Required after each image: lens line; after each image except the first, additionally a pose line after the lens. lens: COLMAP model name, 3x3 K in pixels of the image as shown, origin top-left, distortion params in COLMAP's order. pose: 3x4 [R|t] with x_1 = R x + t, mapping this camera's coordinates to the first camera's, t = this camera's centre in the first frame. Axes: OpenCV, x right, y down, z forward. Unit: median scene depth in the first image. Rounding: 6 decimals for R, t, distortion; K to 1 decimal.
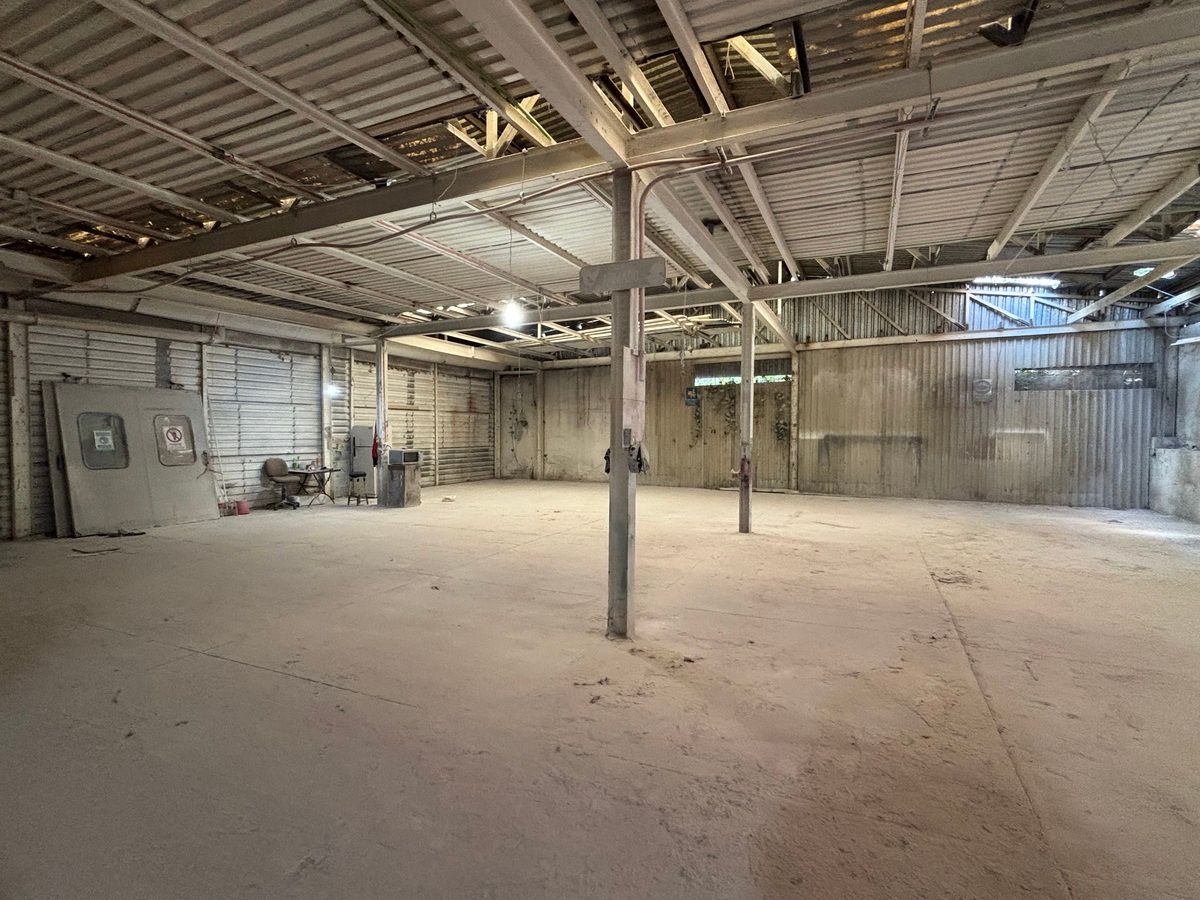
lens RADIAL K [[588.8, 0, 599.3], [0, 588.8, 447.8], [0, 0, 1]] dist [-0.001417, 0.002275]
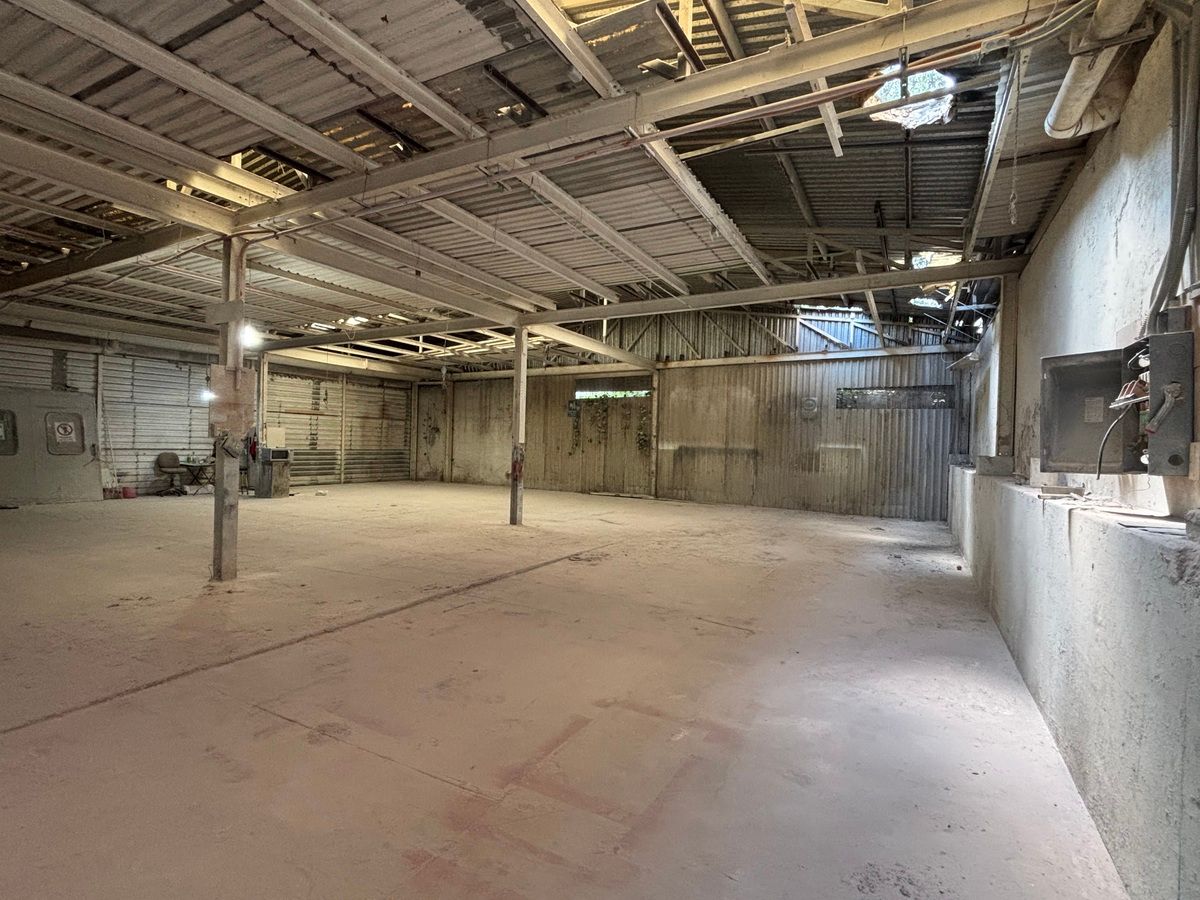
lens RADIAL K [[588.8, 0, 600.9], [0, 588.8, 450.8], [0, 0, 1]] dist [-0.001417, 0.002275]
pose [[0.997760, 0.025745, -0.061741, 0.341428], [-0.026767, 0.999517, -0.015771, 0.008801], [0.061306, 0.017389, 0.997968, -0.103661]]
